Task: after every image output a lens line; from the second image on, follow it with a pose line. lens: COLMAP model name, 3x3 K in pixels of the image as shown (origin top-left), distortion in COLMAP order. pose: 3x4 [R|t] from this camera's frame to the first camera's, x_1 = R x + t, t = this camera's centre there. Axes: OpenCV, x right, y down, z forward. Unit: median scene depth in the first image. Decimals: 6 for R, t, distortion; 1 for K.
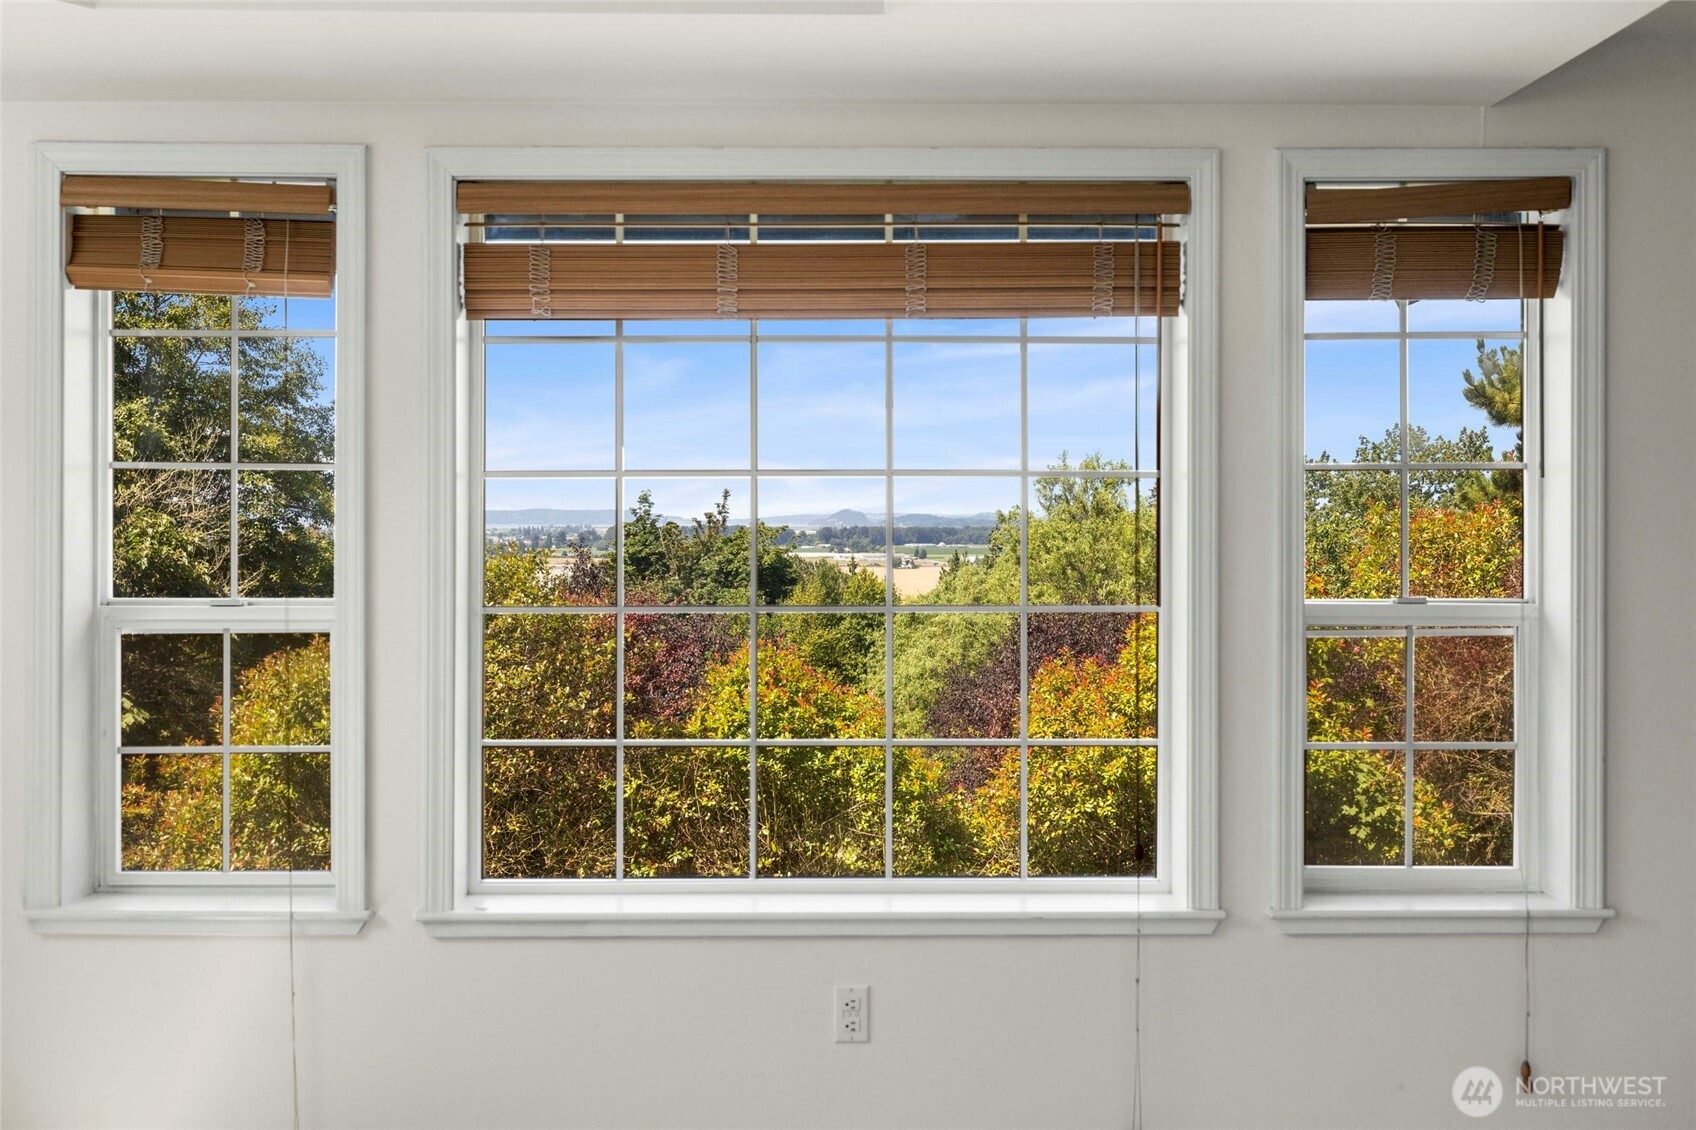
lens RADIAL K [[1621.9, 0, 839.4], [0, 1621.9, 518.7], [0, 0, 1]] dist [0.002564, 0.000000]
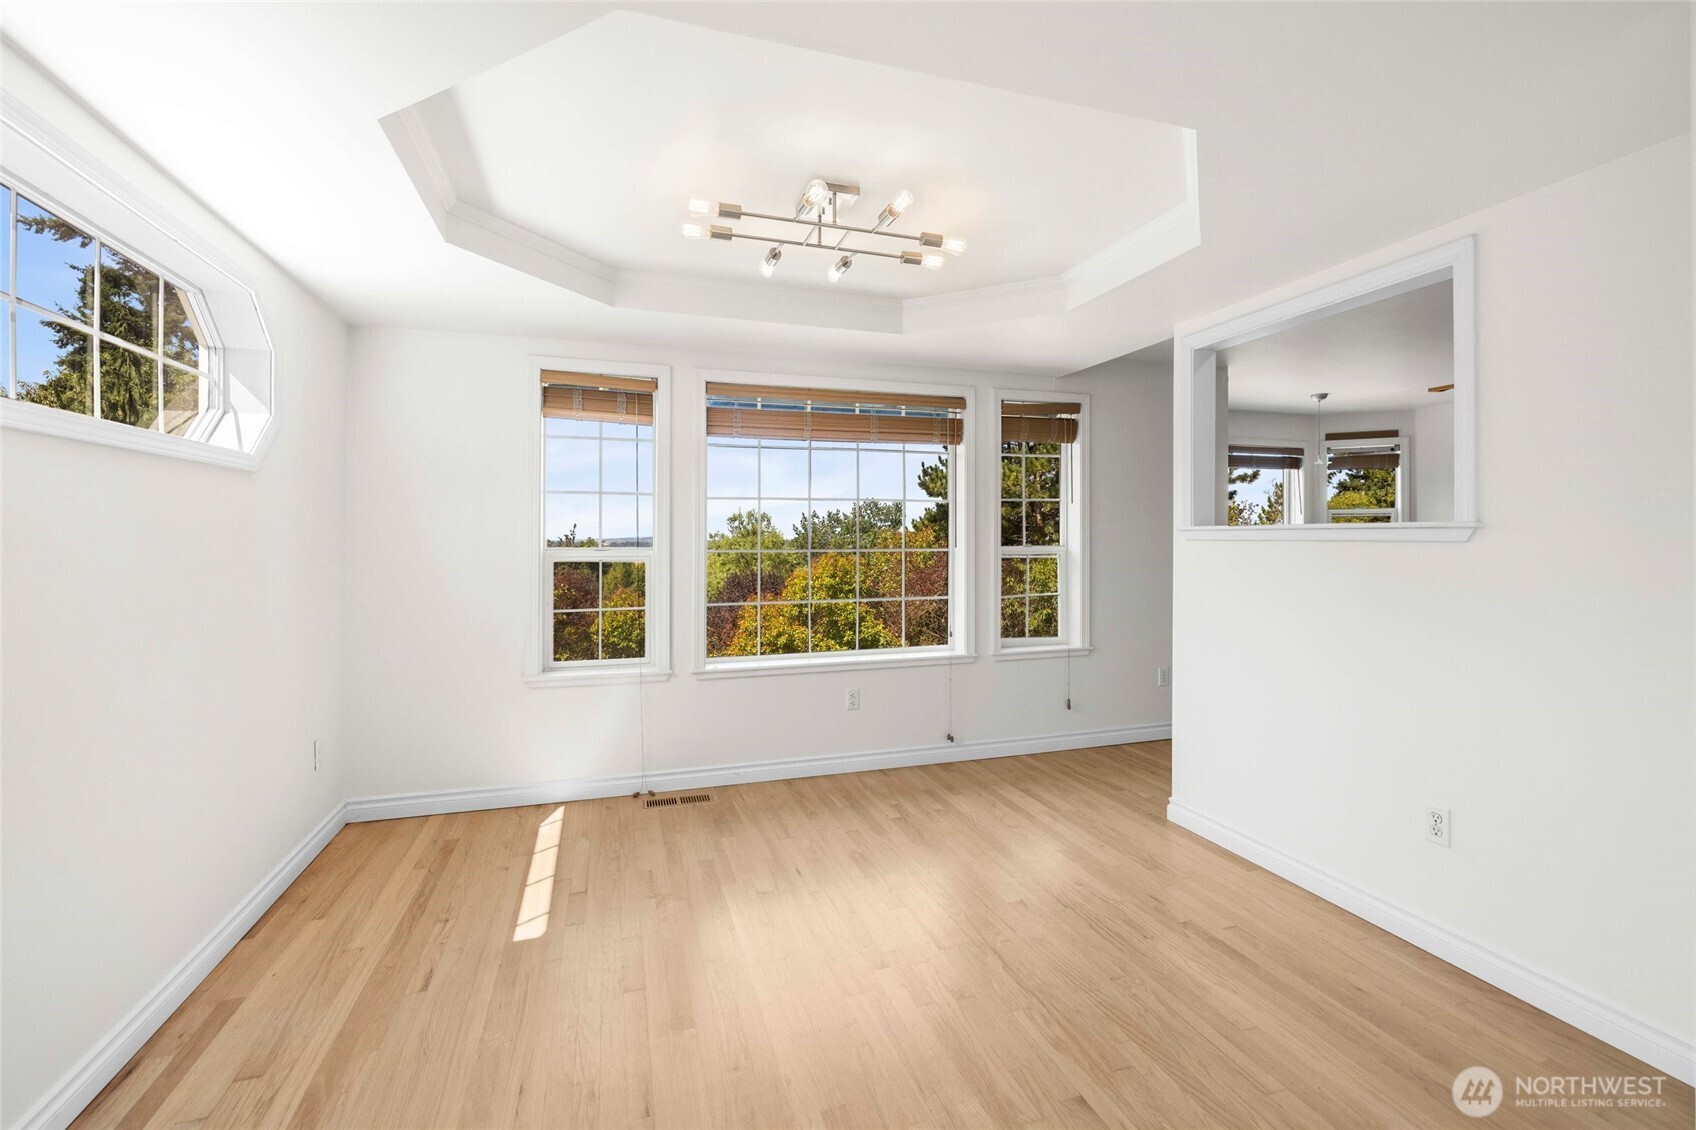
lens RADIAL K [[712.0, 0, 844.7], [0, 712.0, 528.9], [0, 0, 1]] dist [0.003787, 0.000094]
pose [[0.956262, 0.001445, 0.292509, -0.348123], [0.001943, 0.999934, -0.011292, 0.035763], [-0.292506, 0.011366, 0.956196, -0.129857]]
